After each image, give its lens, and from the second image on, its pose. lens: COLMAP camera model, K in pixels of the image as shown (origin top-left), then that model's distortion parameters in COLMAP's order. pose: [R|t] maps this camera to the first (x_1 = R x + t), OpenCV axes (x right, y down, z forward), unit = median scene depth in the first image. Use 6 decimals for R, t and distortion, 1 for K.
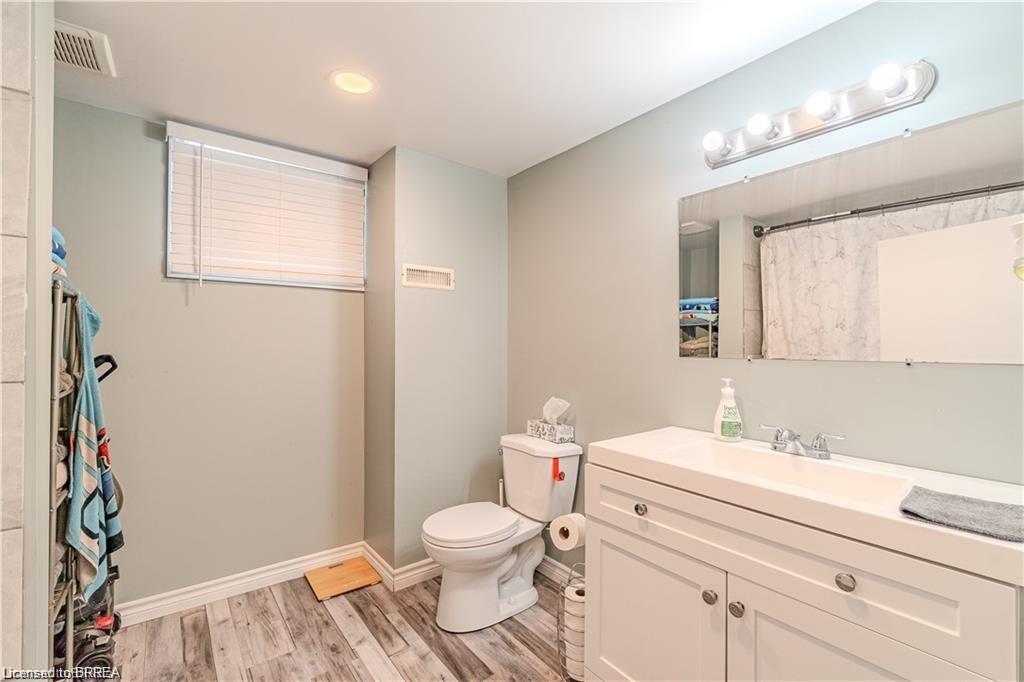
lens RADIAL K [[438.2, 0, 516.7], [0, 438.2, 342.8], [0, 0, 1]] dist [-0.000868, -0.000107]
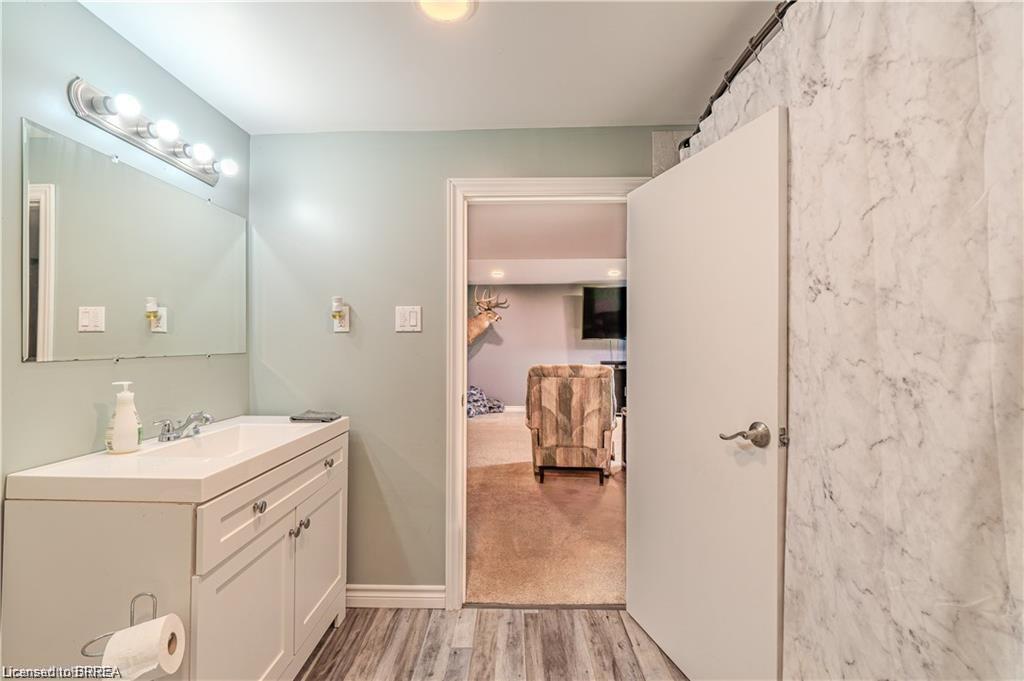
lens RADIAL K [[438.2, 0, 511.9], [0, 438.2, 341.5], [0, 0, 1]] dist [-0.000868, -0.000107]
pose [[-0.776949, 0.006085, 0.629535, -0.677484], [-0.000556, 0.999946, -0.010352, 0.009540], [-0.629564, -0.008393, -0.776903, 1.206981]]
